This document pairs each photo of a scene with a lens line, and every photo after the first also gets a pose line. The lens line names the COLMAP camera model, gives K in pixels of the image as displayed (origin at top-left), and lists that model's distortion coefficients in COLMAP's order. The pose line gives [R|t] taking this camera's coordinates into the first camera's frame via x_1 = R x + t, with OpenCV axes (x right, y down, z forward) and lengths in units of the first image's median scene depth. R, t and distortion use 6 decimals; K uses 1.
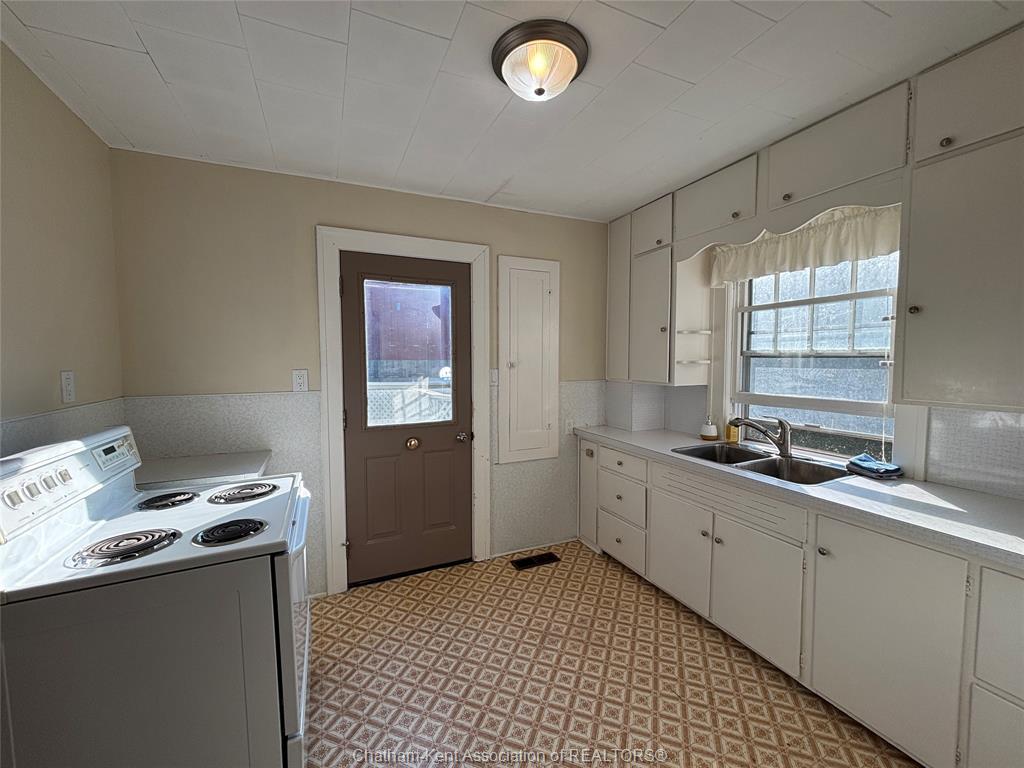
lens RADIAL K [[411.0, 0, 507.2], [0, 411.0, 384.9], [0, 0, 1]] dist [0.000859, -0.000224]
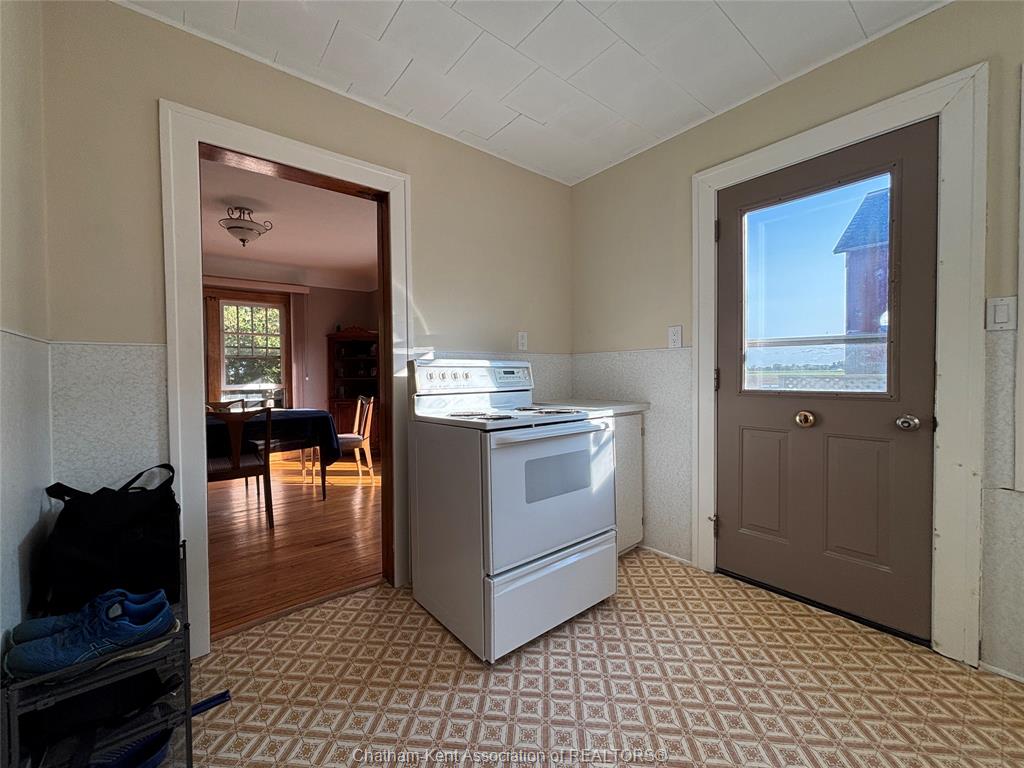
lens RADIAL K [[411.0, 0, 510.3], [0, 411.0, 385.4], [0, 0, 1]] dist [0.000859, -0.000224]
pose [[0.269604, 0.029762, -0.962511, 0.340075], [-0.051781, 0.998524, 0.016371, 0.104674], [0.961578, 0.045426, 0.270748, 0.320958]]
